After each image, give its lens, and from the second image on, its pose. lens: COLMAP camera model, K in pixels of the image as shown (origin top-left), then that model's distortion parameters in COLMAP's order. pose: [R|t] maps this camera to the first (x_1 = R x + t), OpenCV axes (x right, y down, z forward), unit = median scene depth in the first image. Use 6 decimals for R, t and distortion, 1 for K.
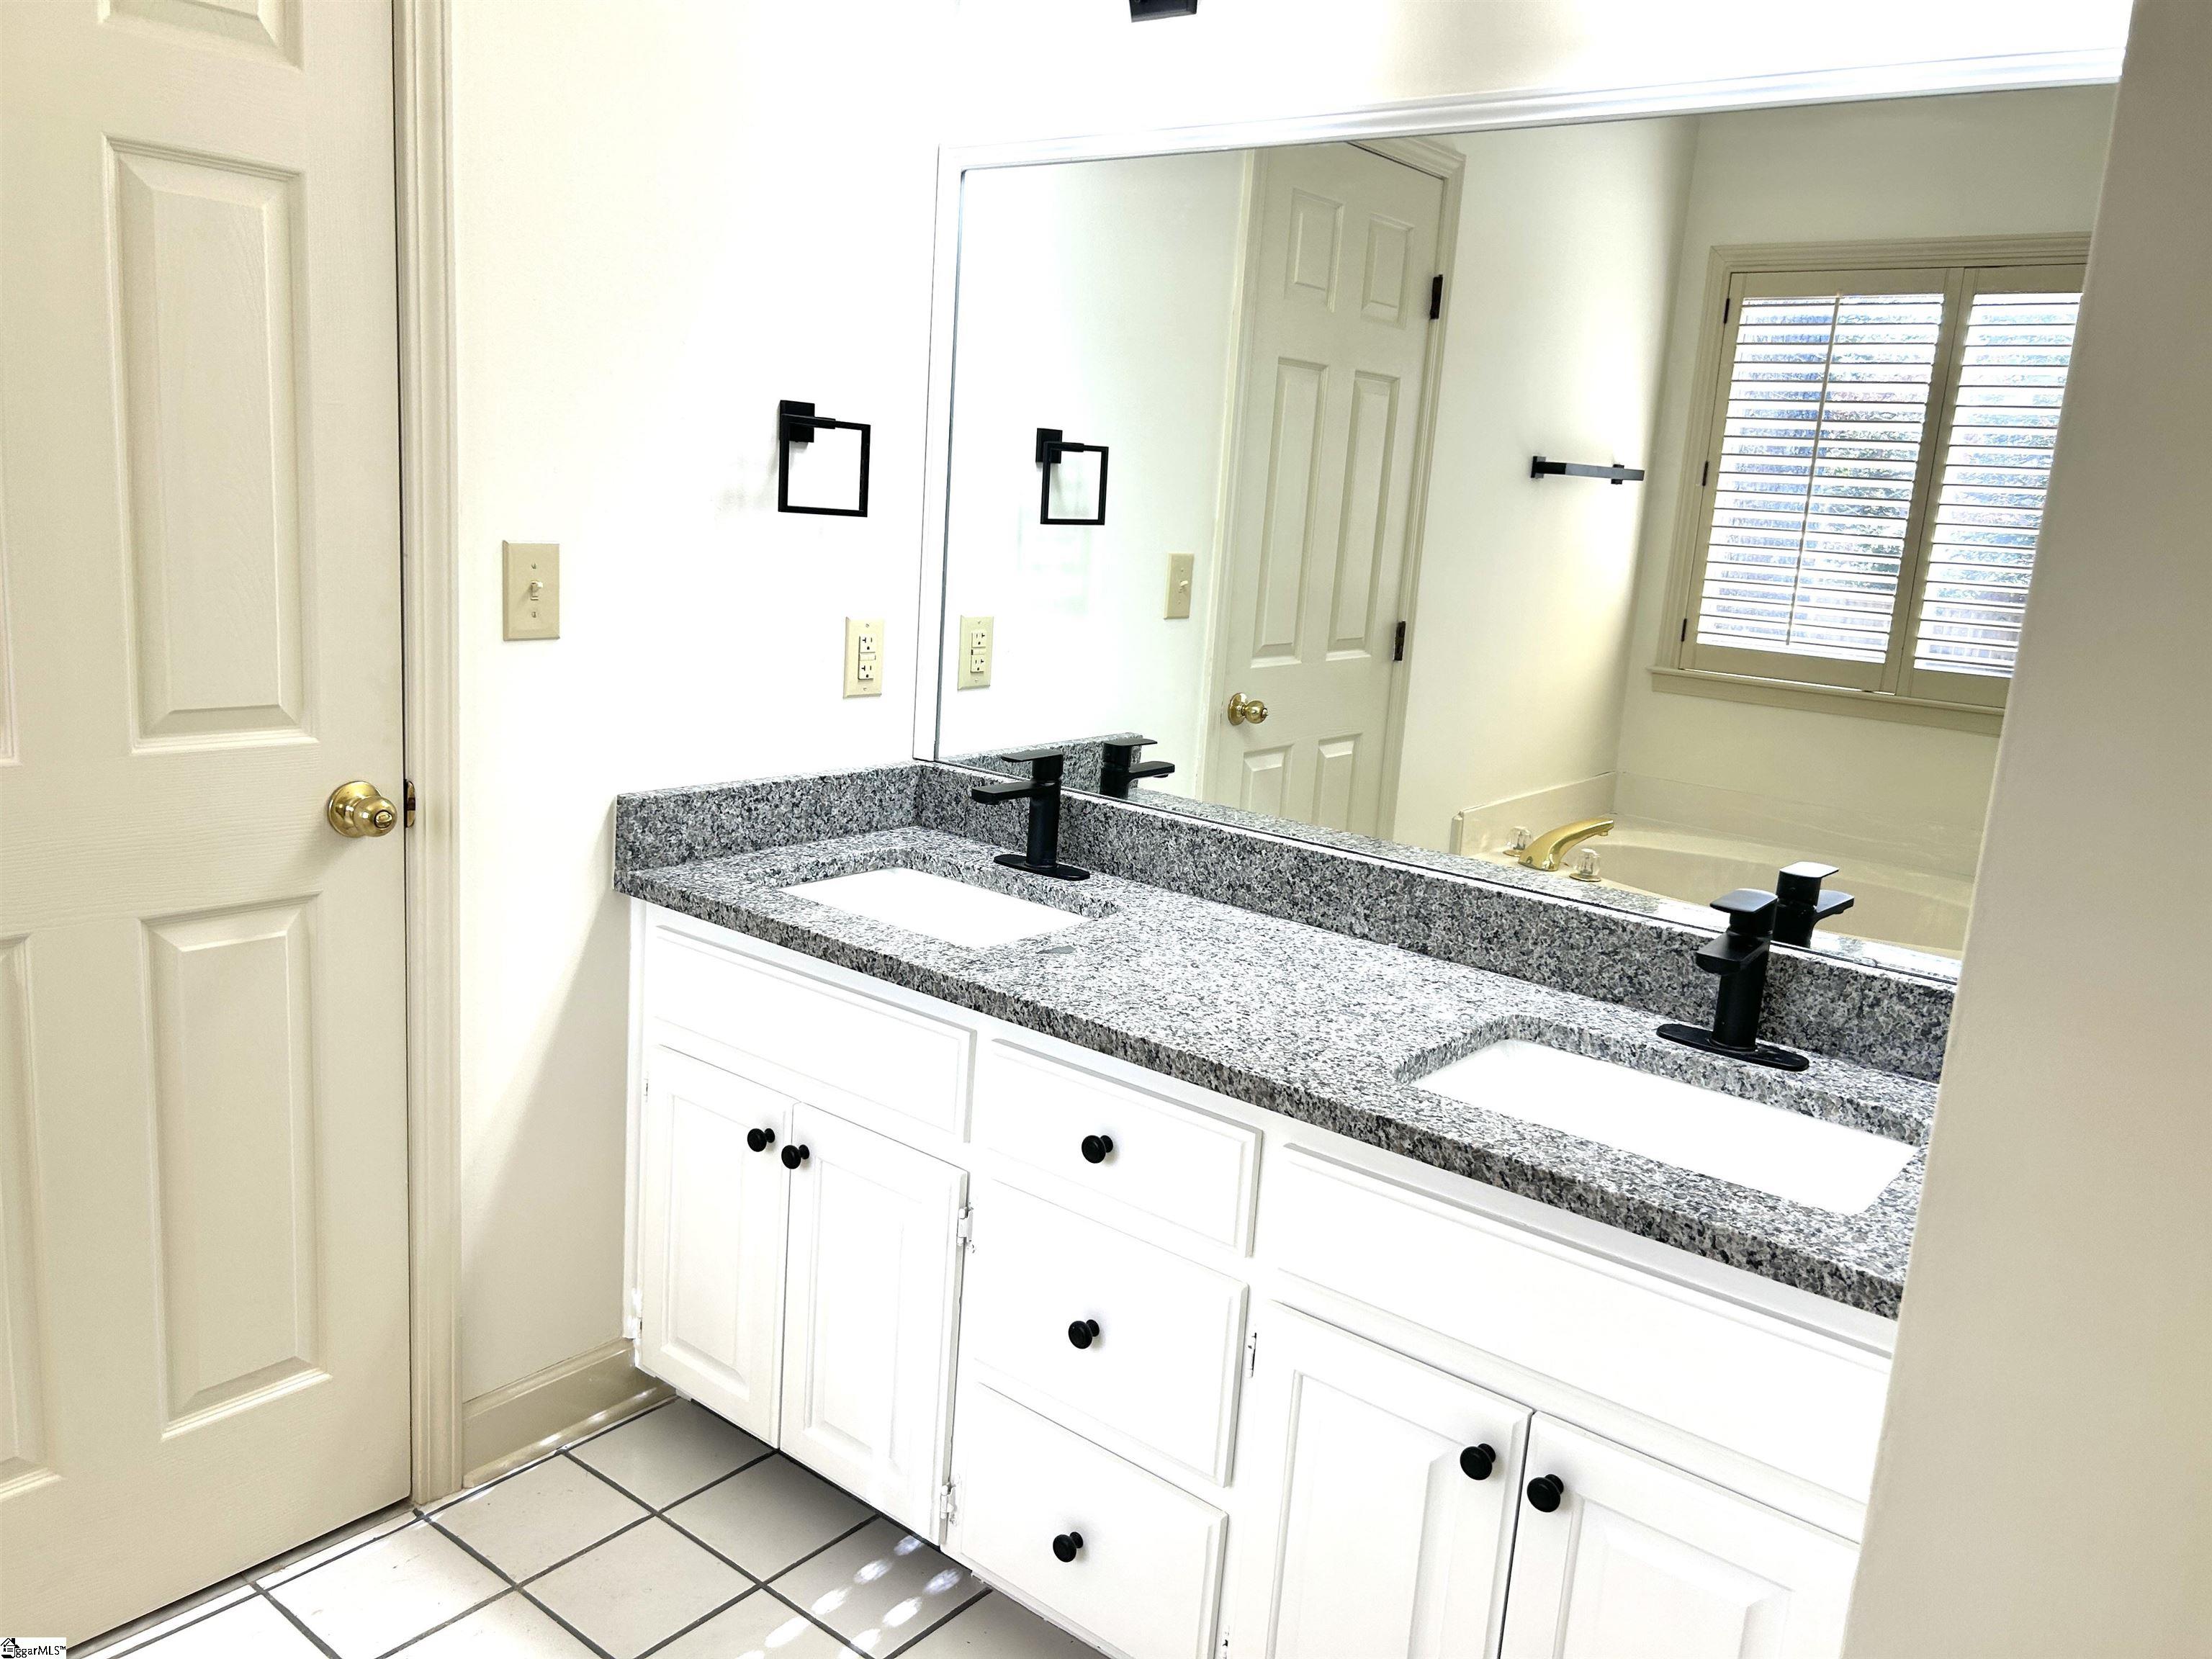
lens RADIAL K [[1663.5, 0, 1097.5], [0, 1663.5, 831.6], [0, 0, 1]] dist [0.004757, 0.005187]
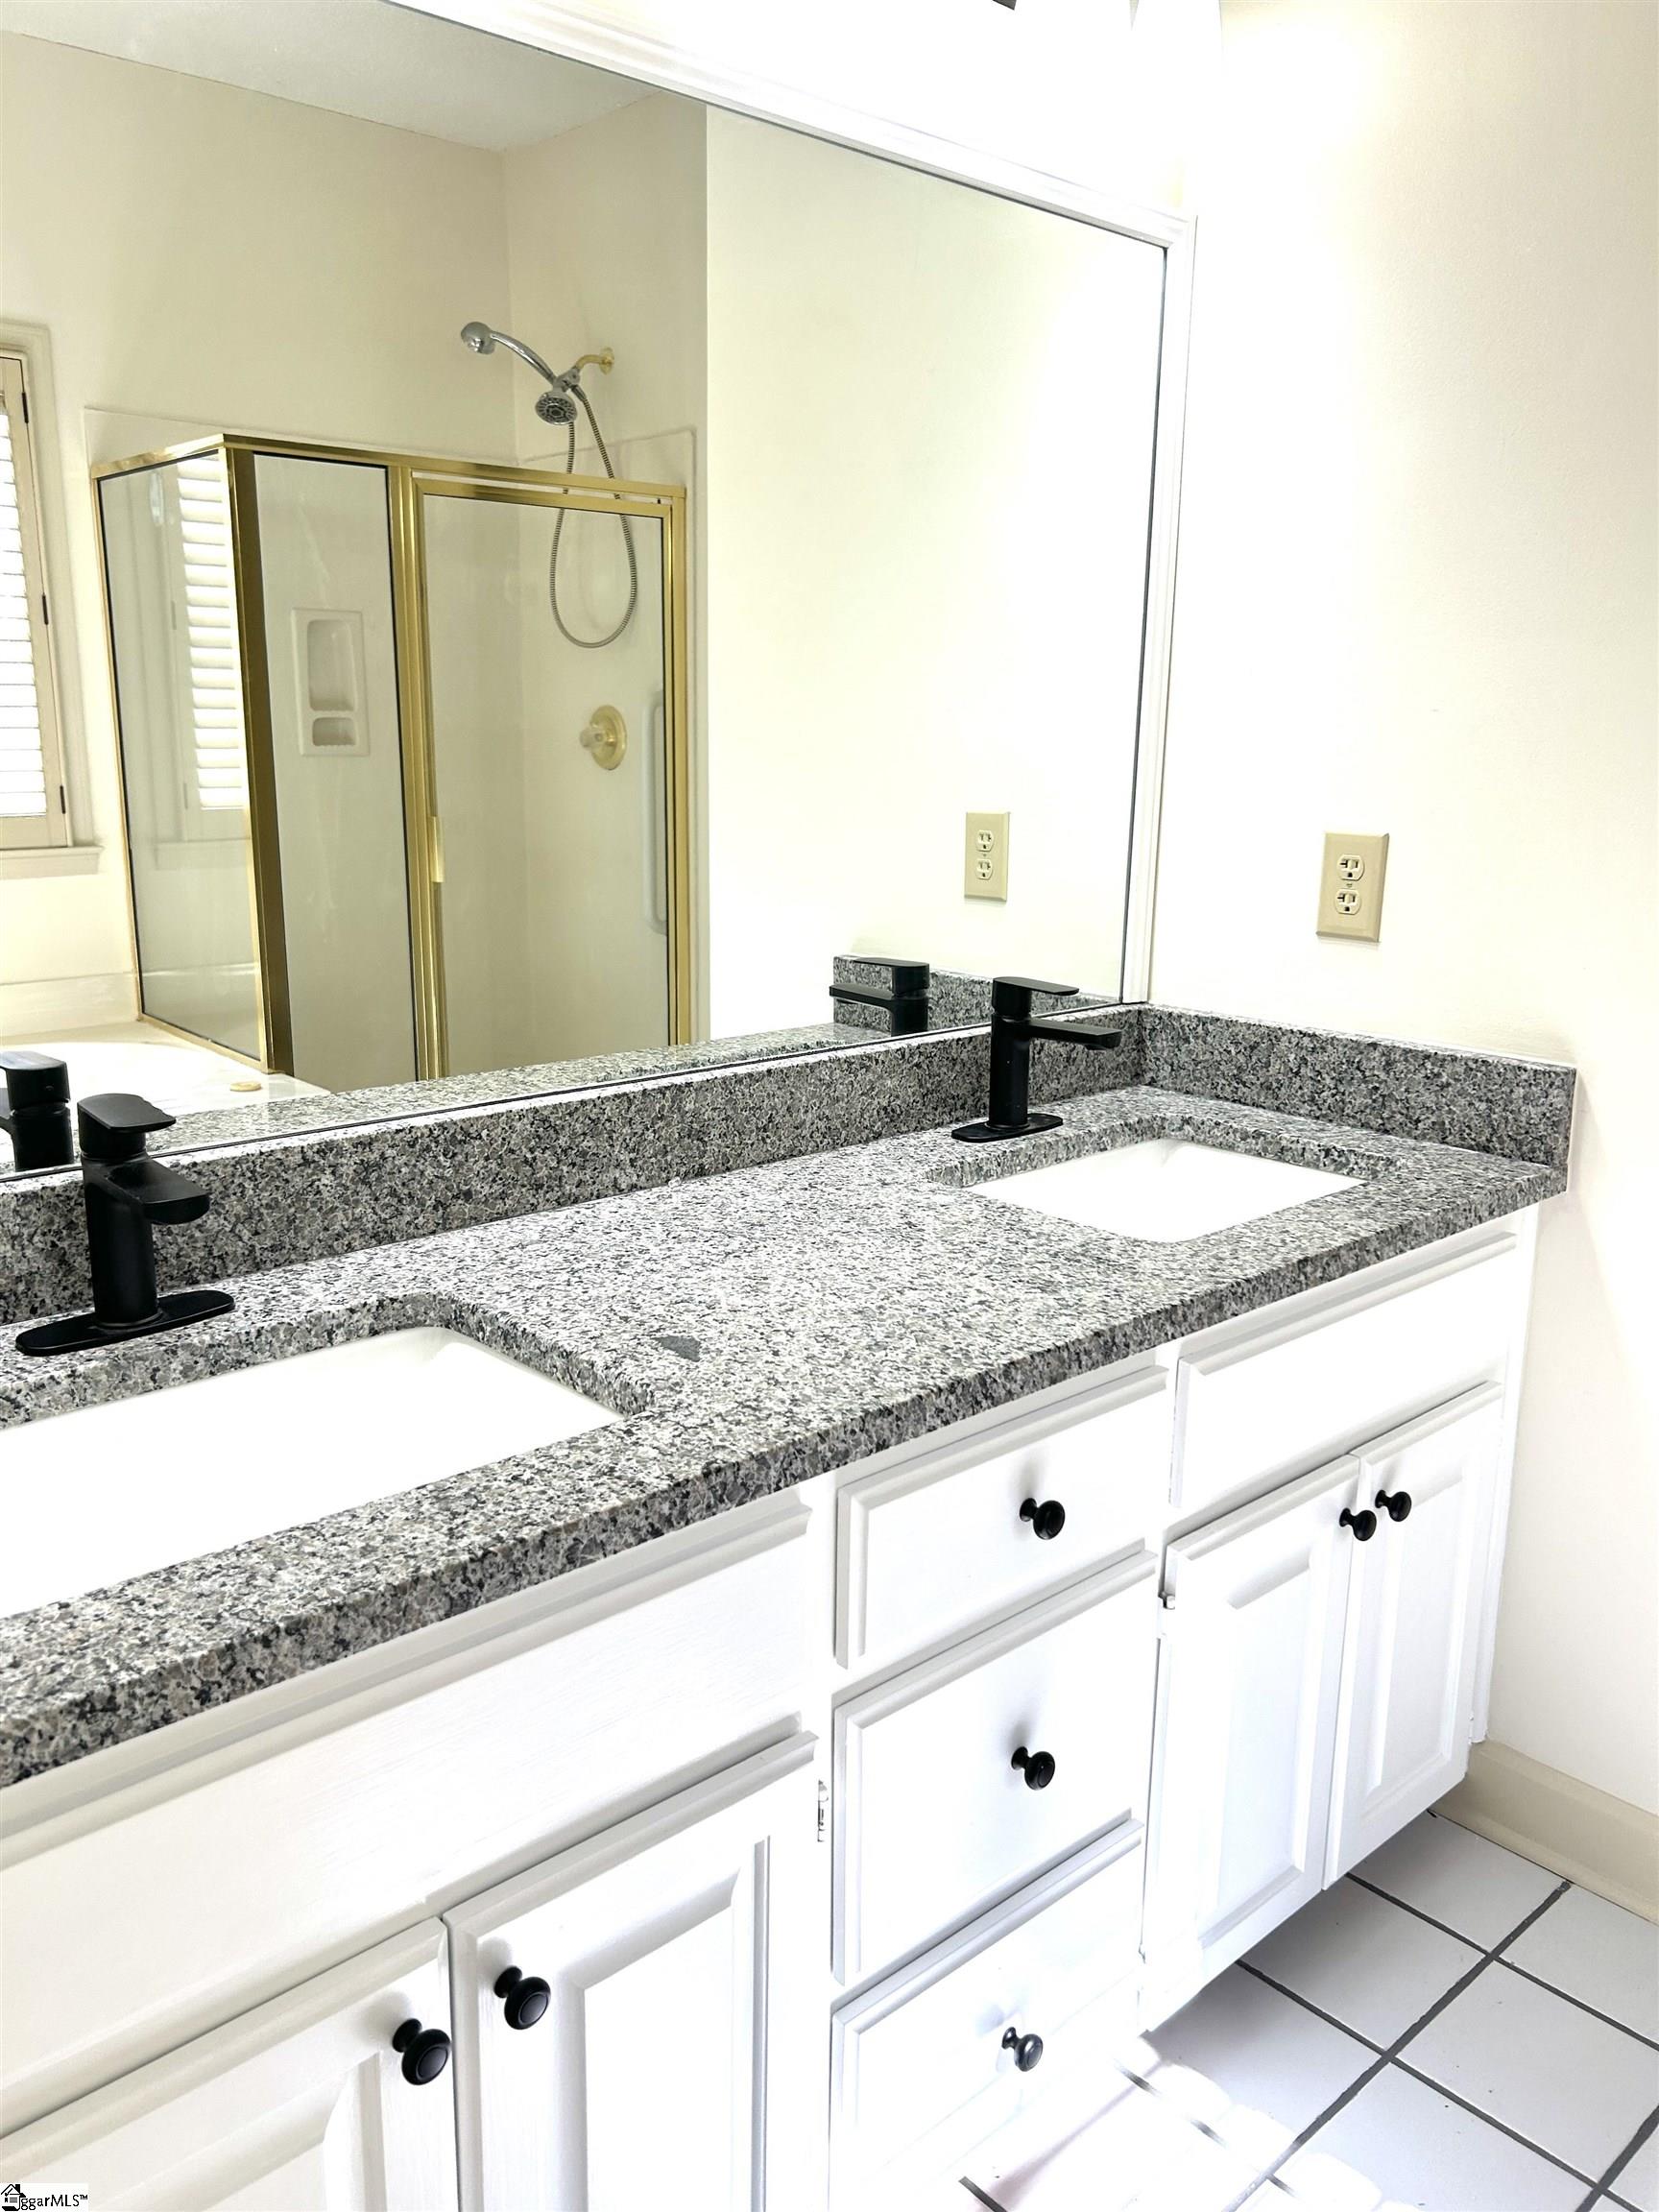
lens RADIAL K [[1663.5, 0, 820.1], [0, 1663.5, 1094.4], [0, 0, 1]] dist [0.004757, 0.005187]
pose [[0.171828, -0.280800, 0.944260, -0.548894], [0.204238, 0.947844, 0.244700, -0.150926], [-0.963723, 0.150808, 0.220216, 0.776483]]
